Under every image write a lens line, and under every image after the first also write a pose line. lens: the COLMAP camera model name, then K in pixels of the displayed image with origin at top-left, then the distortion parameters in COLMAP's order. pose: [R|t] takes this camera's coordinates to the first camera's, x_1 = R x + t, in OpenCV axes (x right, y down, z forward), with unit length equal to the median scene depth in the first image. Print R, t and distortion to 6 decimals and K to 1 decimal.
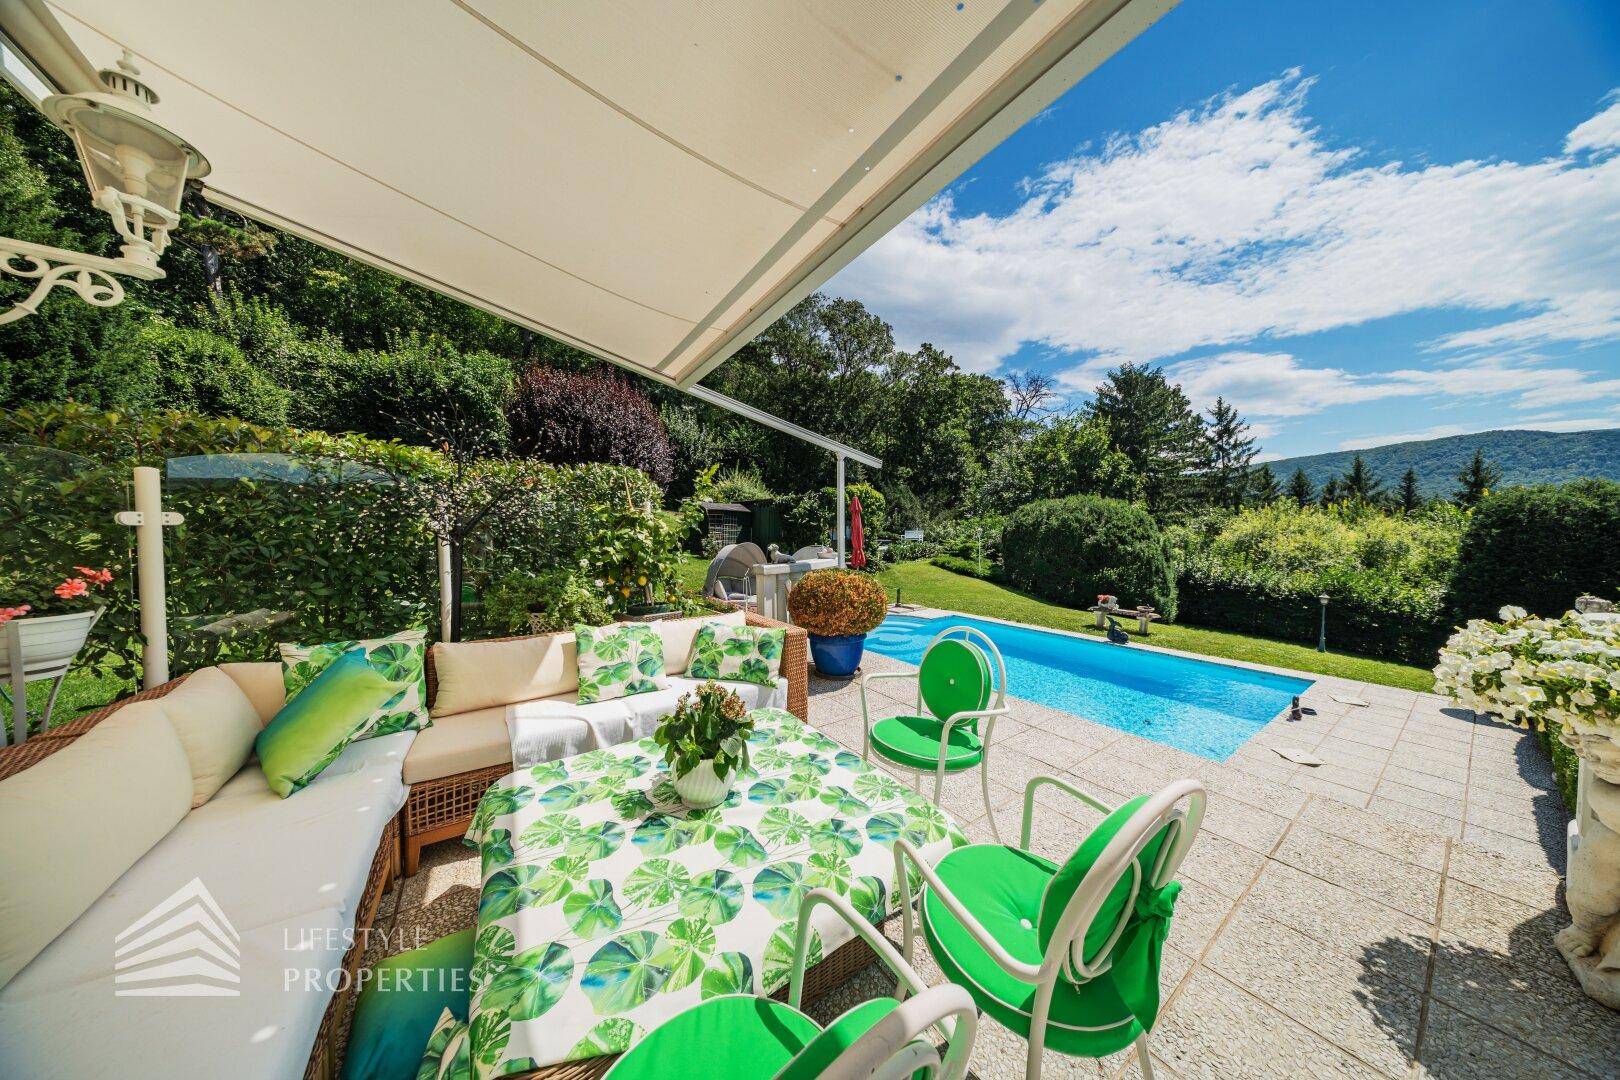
lens RADIAL K [[465.0, 0, 801.7], [0, 465.0, 560.3], [0, 0, 1]] dist [-0.003586, 0.000043]
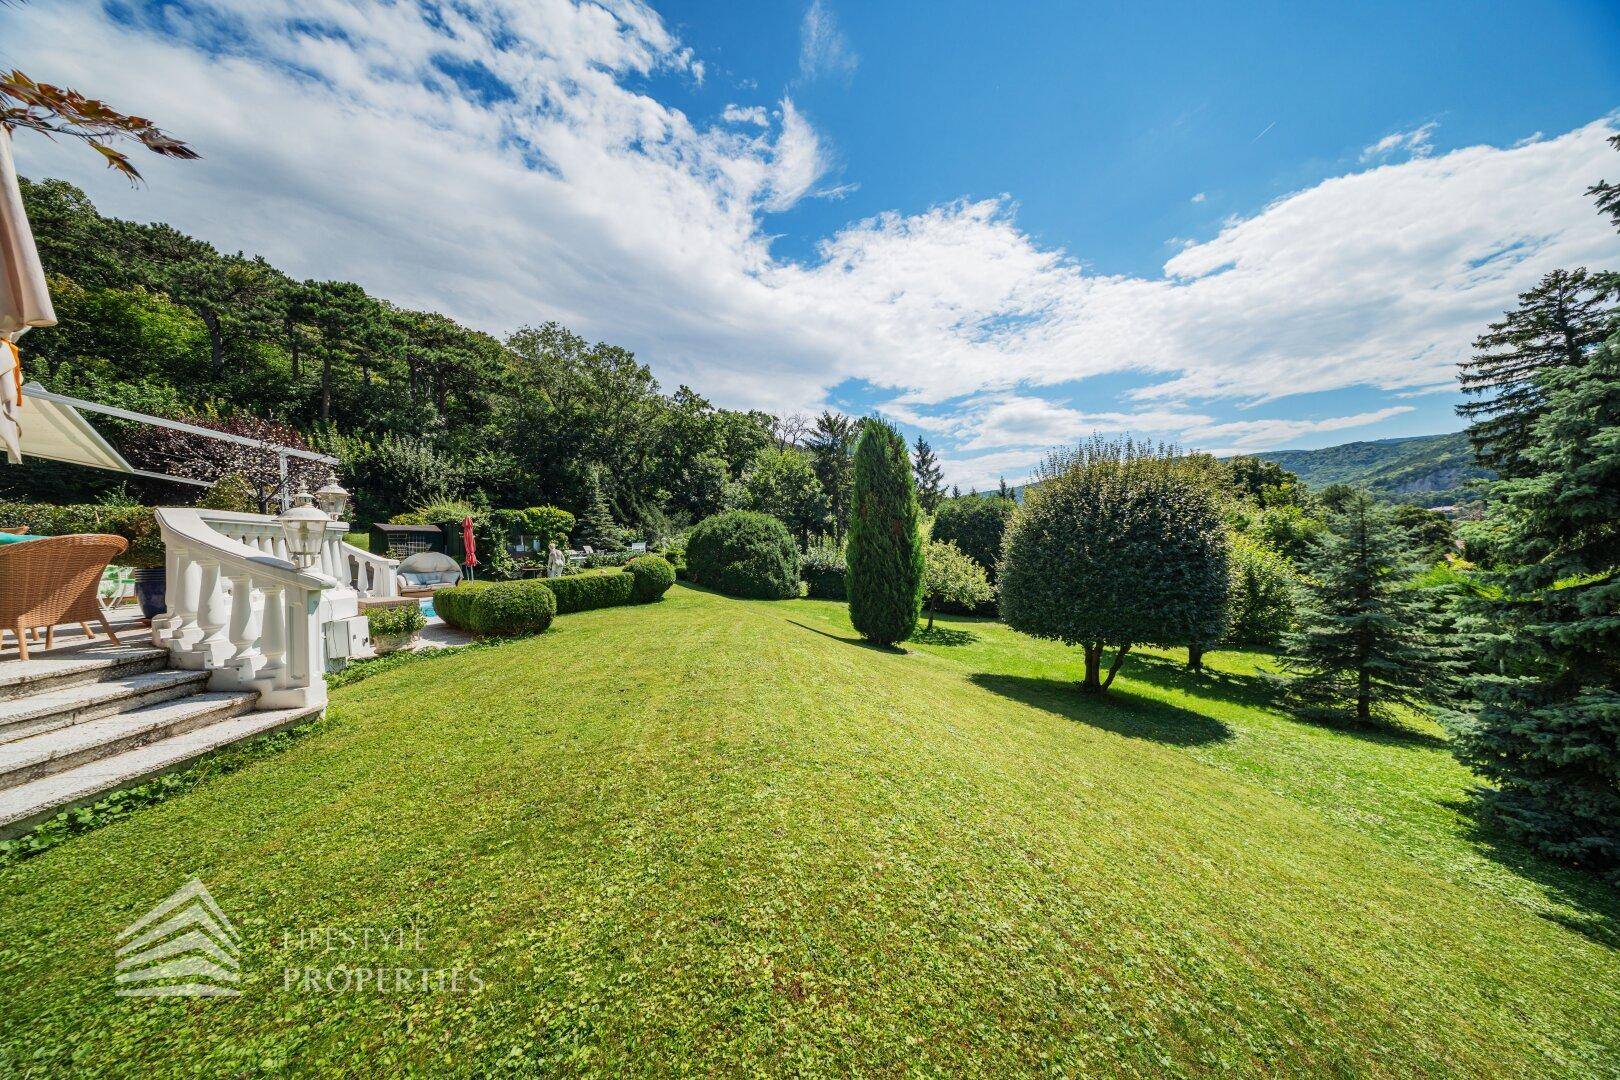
lens RADIAL K [[461.3, 0, 831.4], [0, 461.3, 561.7], [0, 0, 1]] dist [0.009562, -0.002139]
pose [[0.947697, -0.057538, 0.313942, 0.313292], [0.068518, 0.997360, -0.024045, 0.047025], [-0.311730, 0.044299, 0.949137, -0.299405]]
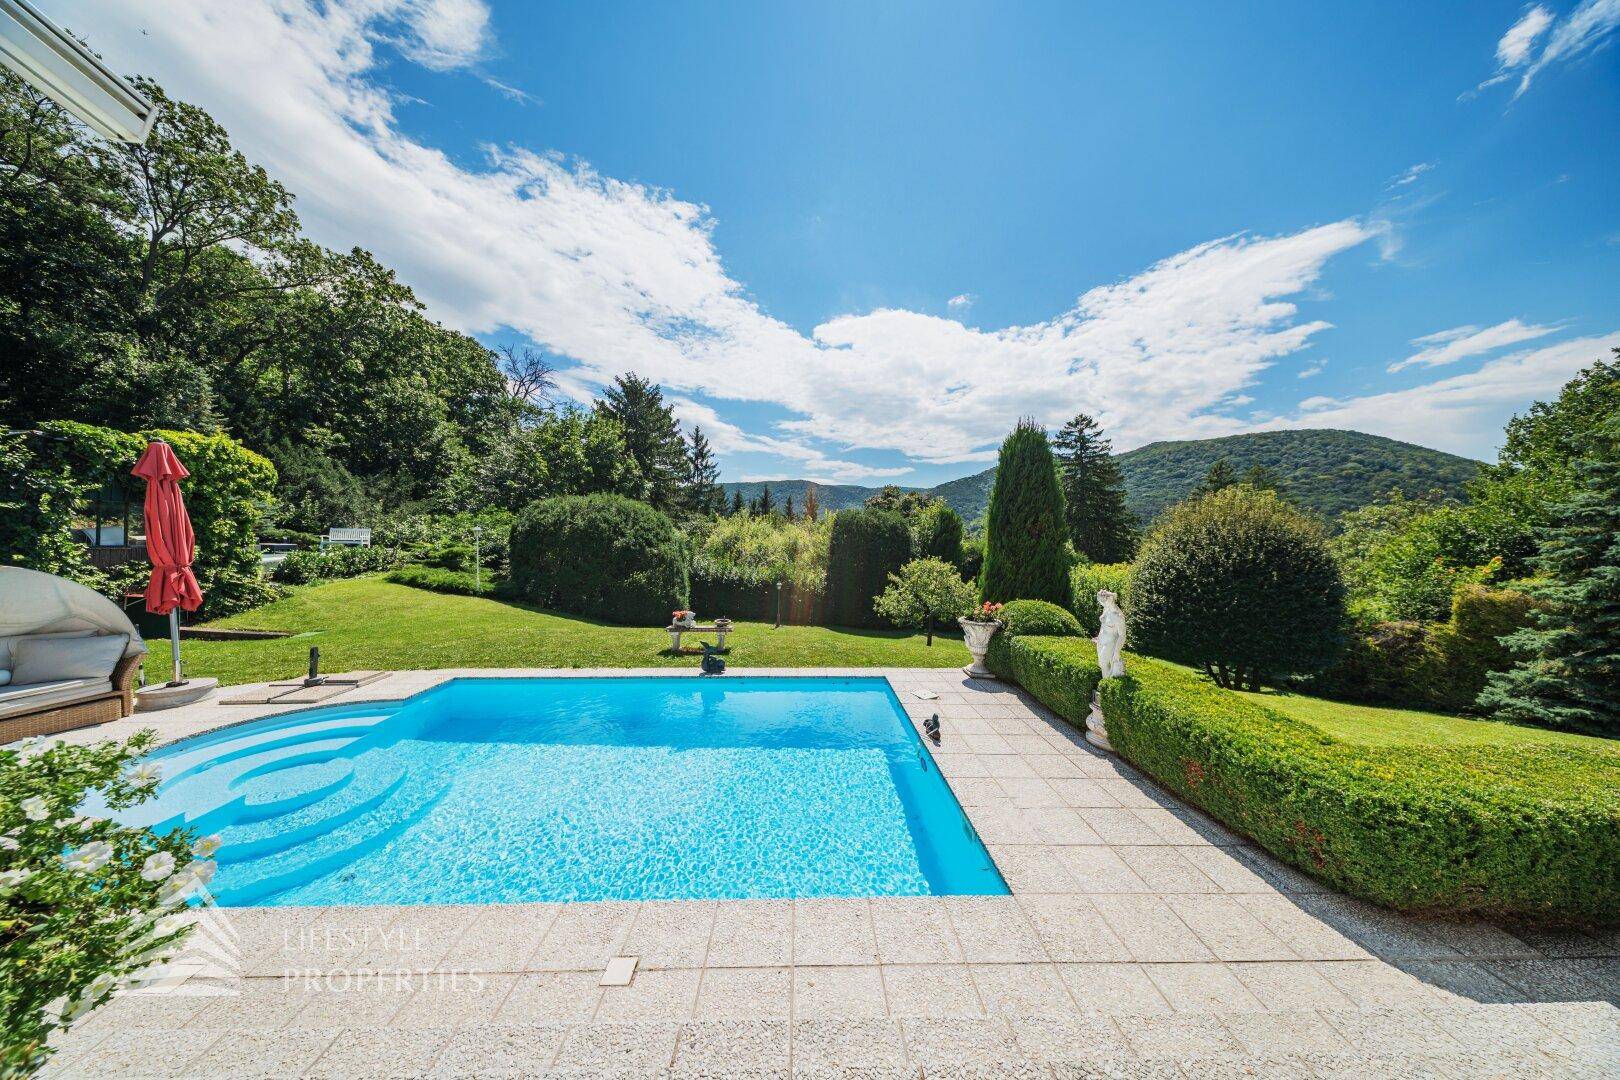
lens RADIAL K [[461.3, 0, 813.1], [0, 461.3, 546.5], [0, 0, 1]] dist [0.009562, -0.002139]
pose [[0.522578, -0.012644, 0.852498, 0.030544], [0.041805, 0.999067, -0.010808, -0.006759], [-0.851566, 0.041287, 0.522619, 0.133150]]
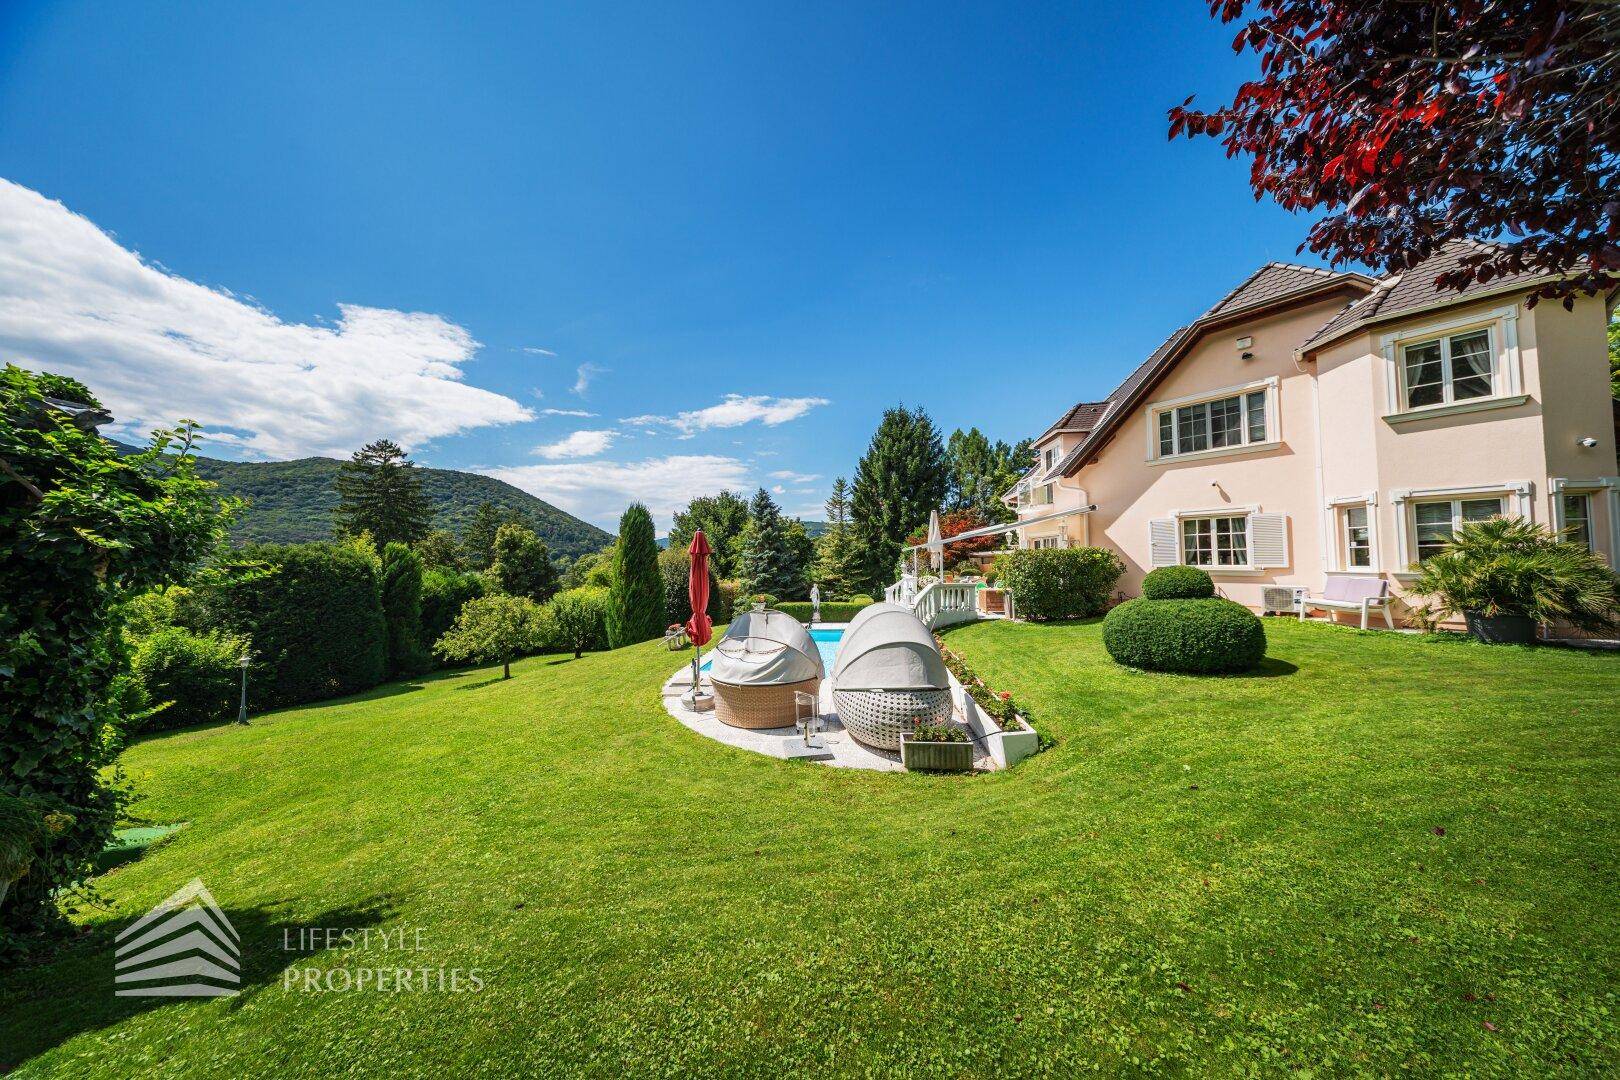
lens RADIAL K [[461.3, 0, 809.1], [0, 461.3, 537.1], [0, 0, 1]] dist [0.009562, -0.002139]
pose [[-0.786017, 0.047007, 0.616415, -0.160190], [0.059821, 0.998209, 0.000158, -0.051756], [-0.615304, 0.036998, -0.787422, 0.610155]]
